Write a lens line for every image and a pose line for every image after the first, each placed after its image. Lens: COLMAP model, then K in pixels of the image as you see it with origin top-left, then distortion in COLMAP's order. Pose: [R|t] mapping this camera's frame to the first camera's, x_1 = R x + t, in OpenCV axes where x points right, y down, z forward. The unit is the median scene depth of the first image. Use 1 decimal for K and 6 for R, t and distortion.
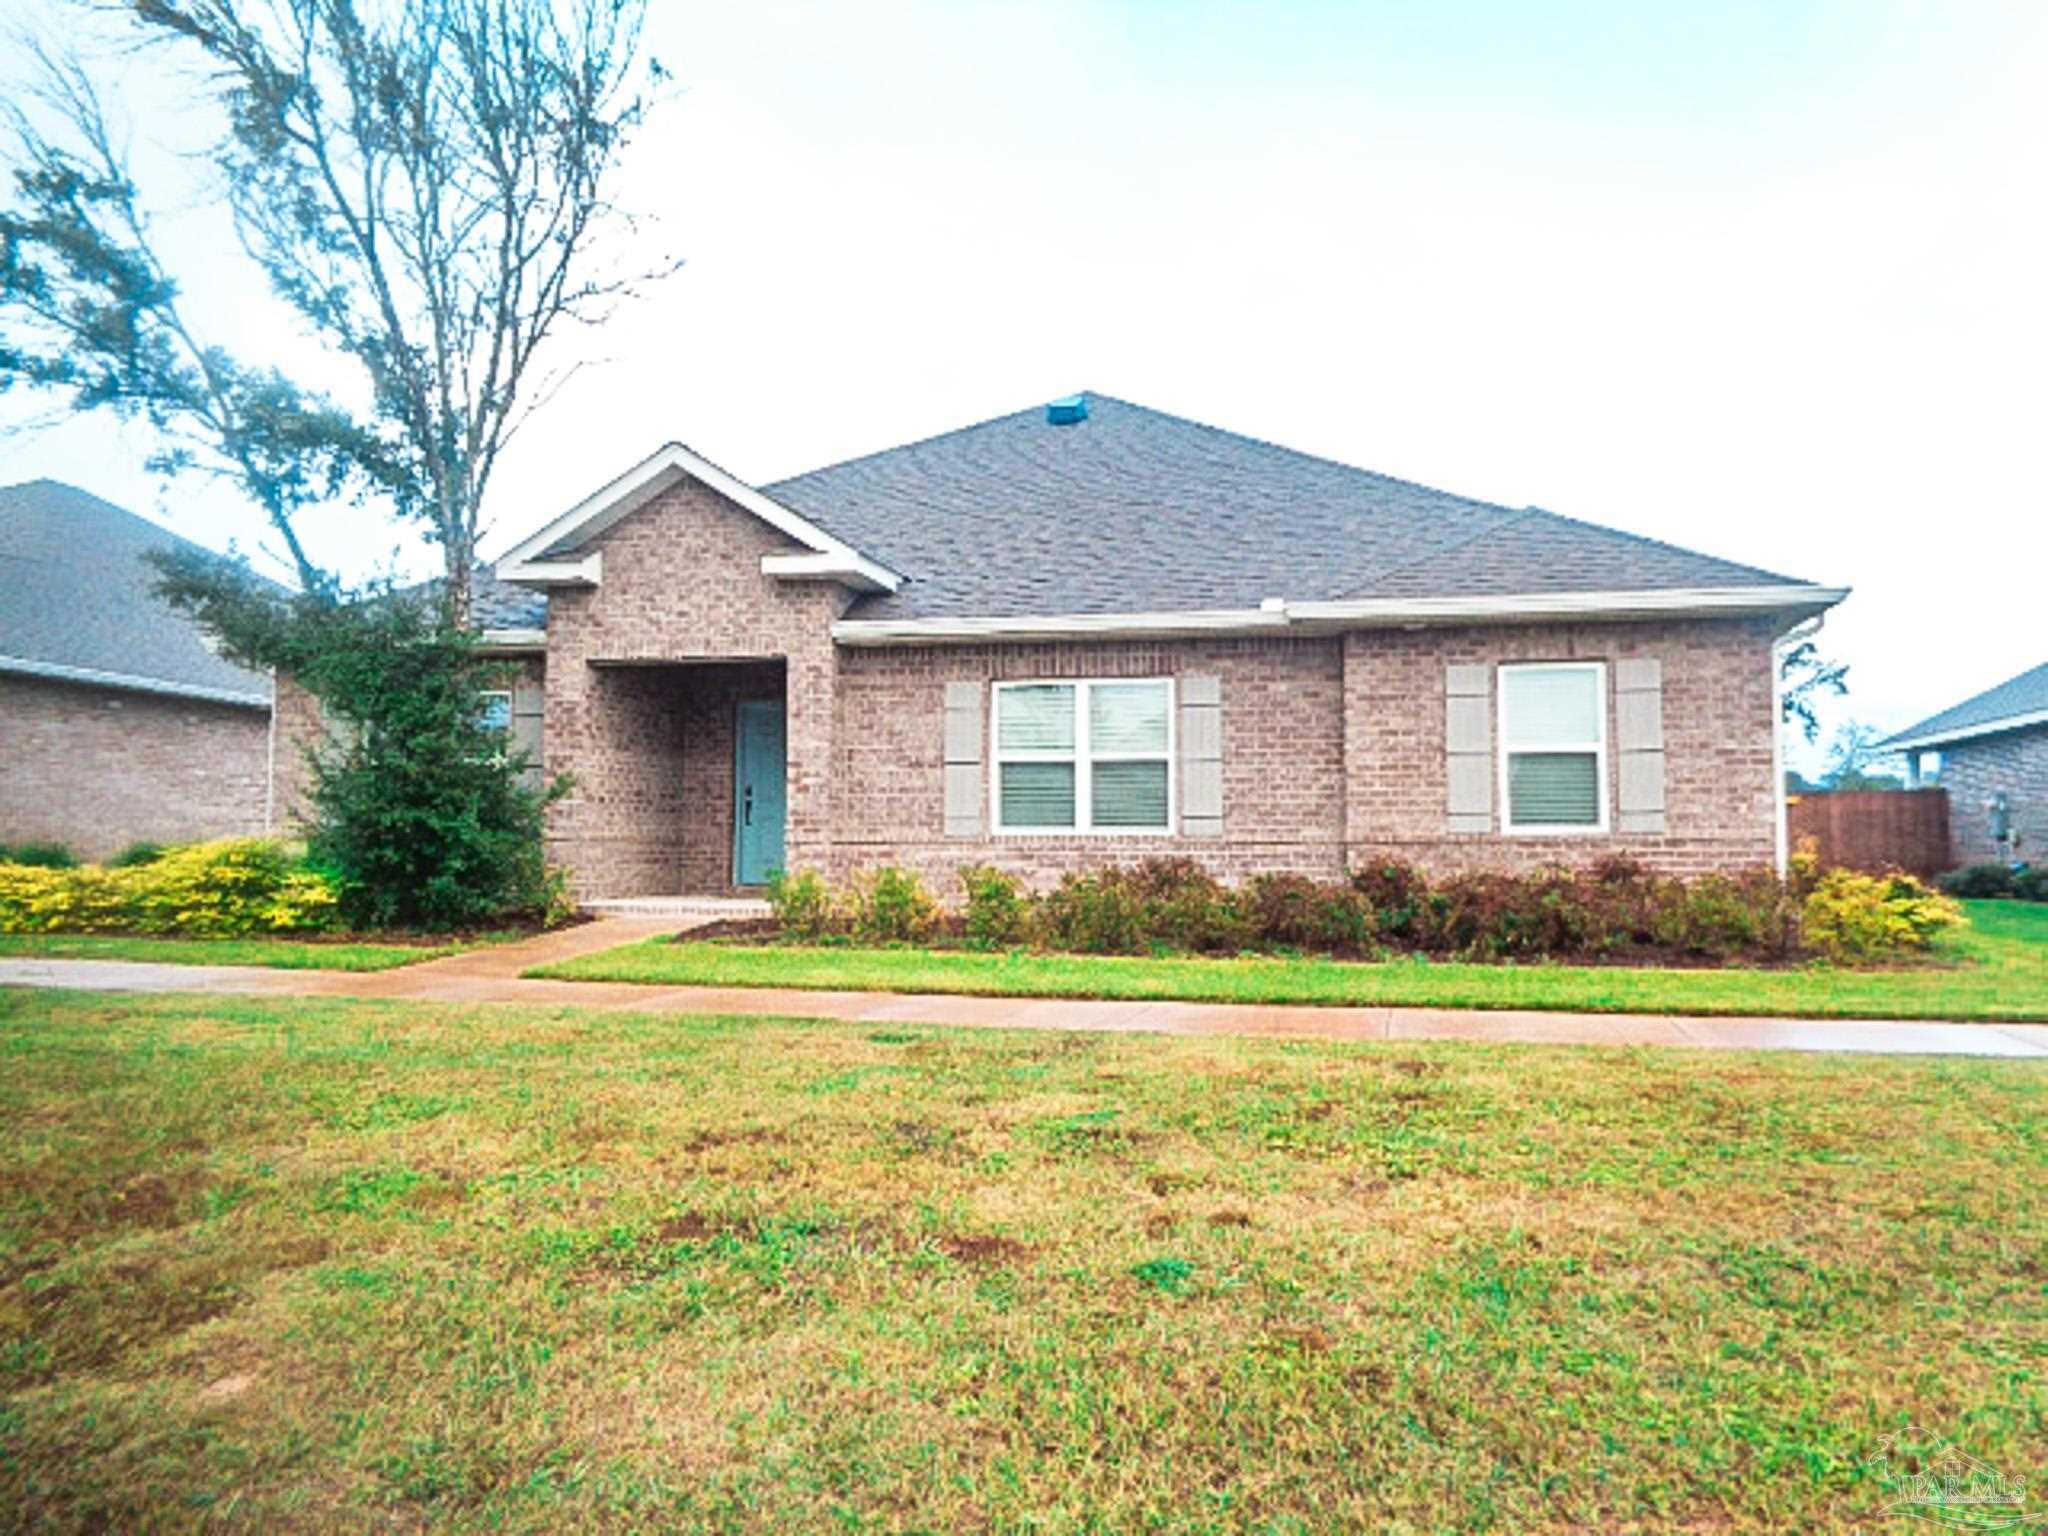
lens RADIAL K [[1476.9, 0, 1024.0], [0, 1476.9, 768.0], [0, 0, 1]] dist [-0.044031, 0.039838]
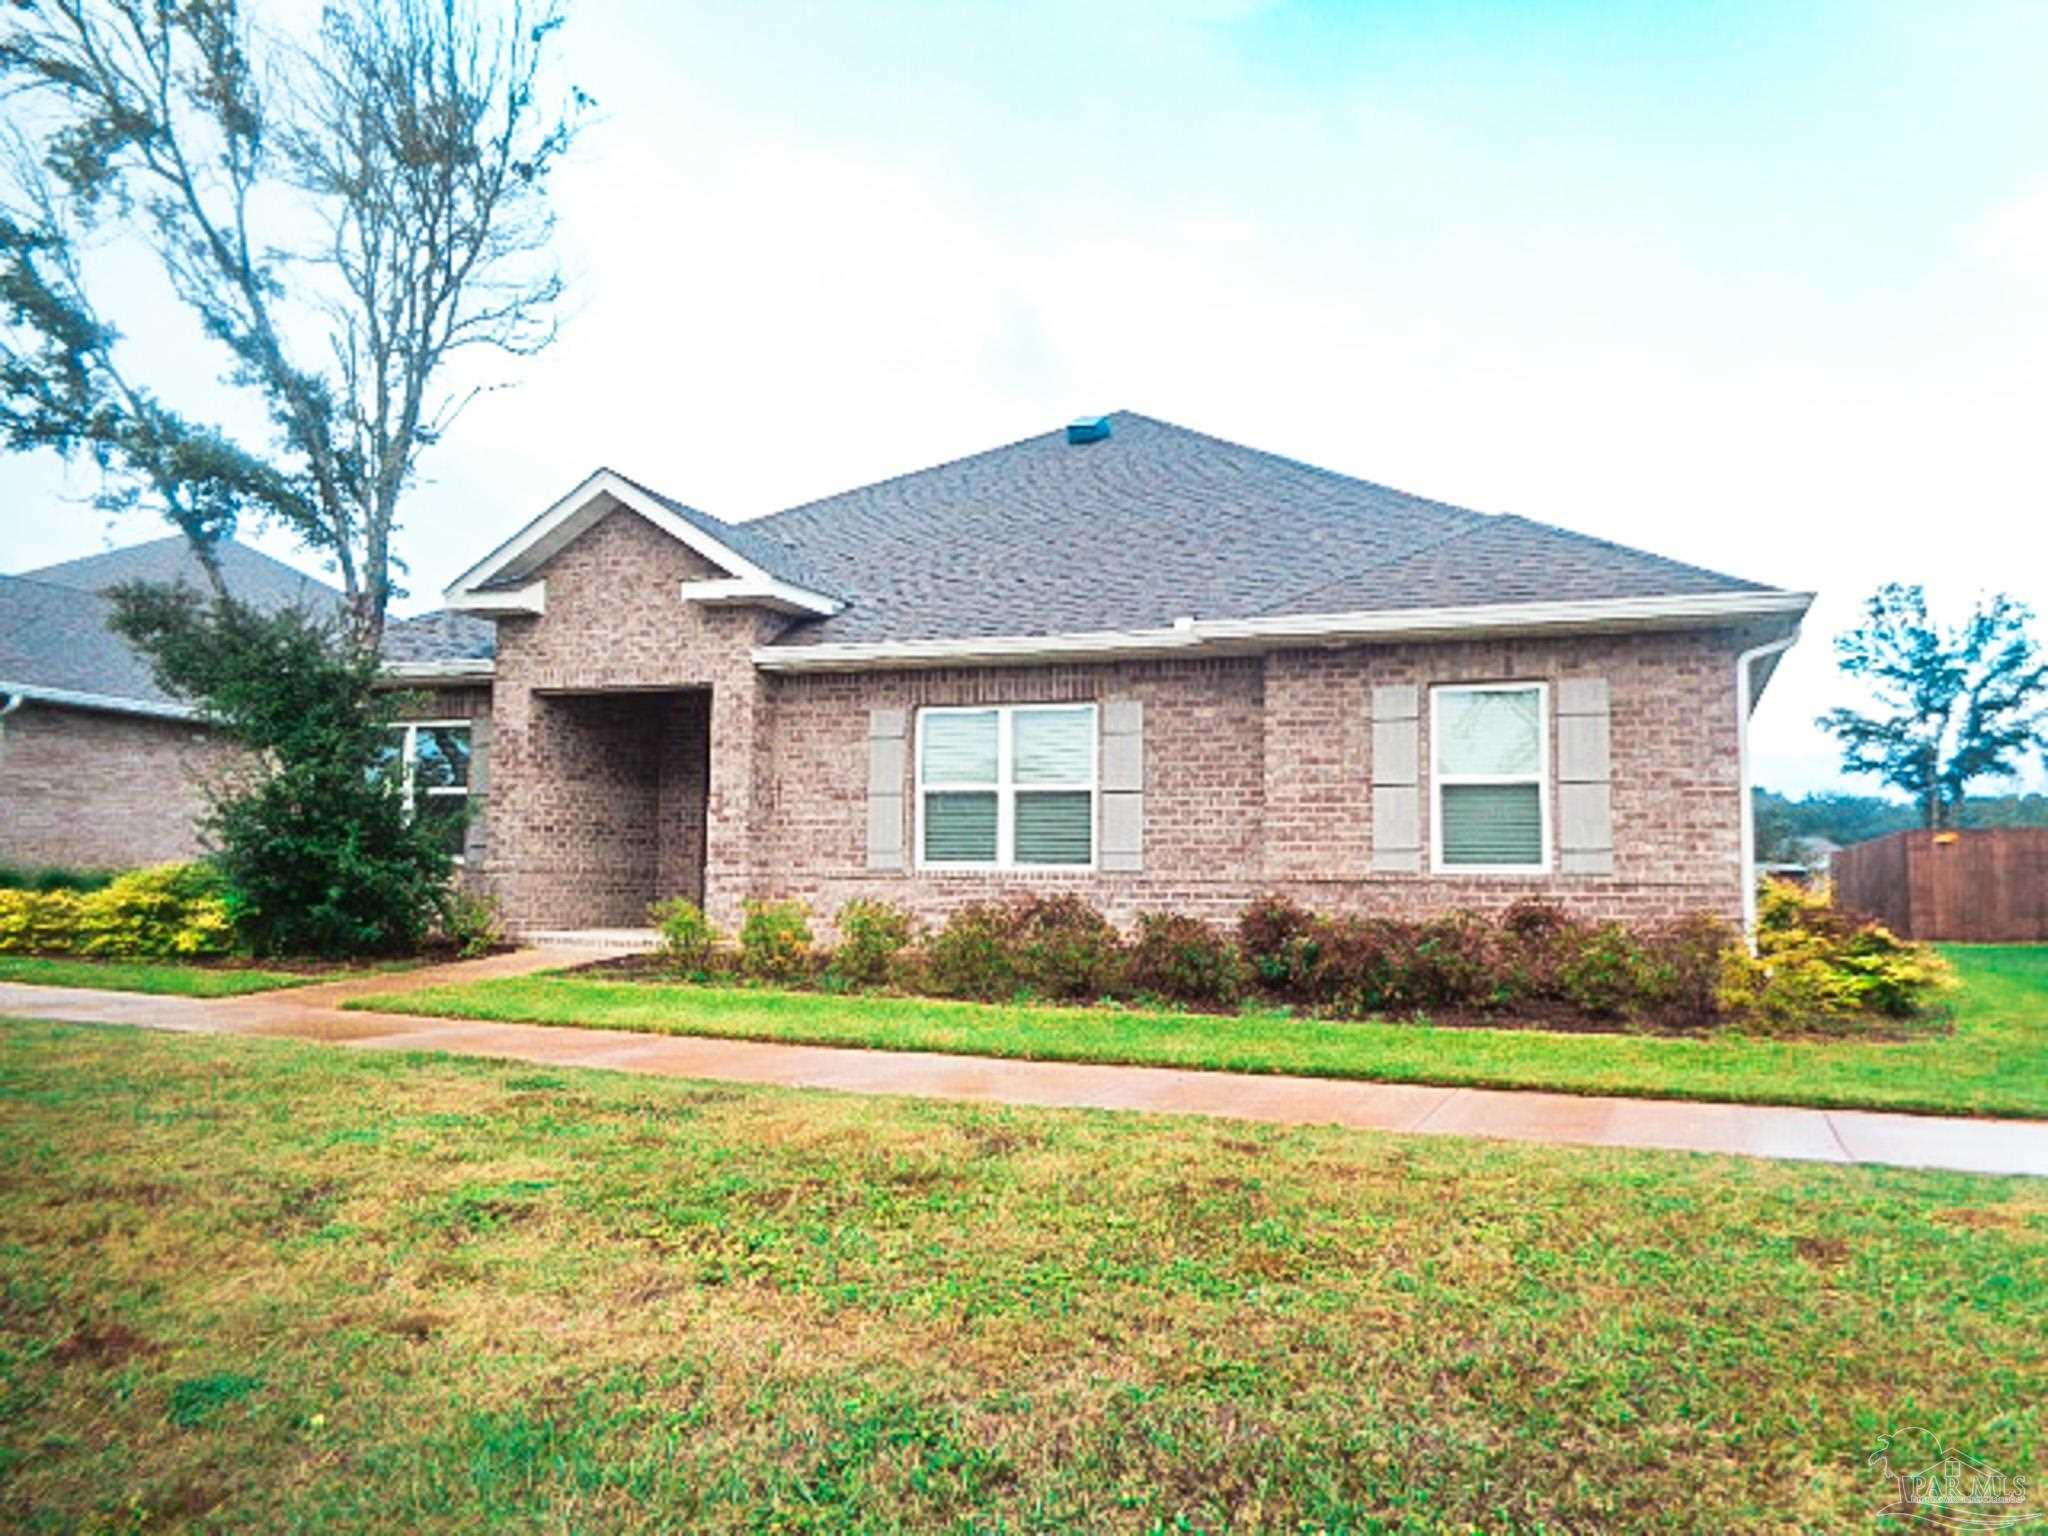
lens RADIAL K [[1476.9, 0, 1024.0], [0, 1476.9, 768.0], [0, 0, 1]] dist [-0.044031, 0.039838]
pose [[0.989889, 0.000916, -0.141844, 0.199982], [-0.004260, 0.999720, -0.023275, 0.002007], [0.141783, 0.023644, 0.989615, 0.071980]]
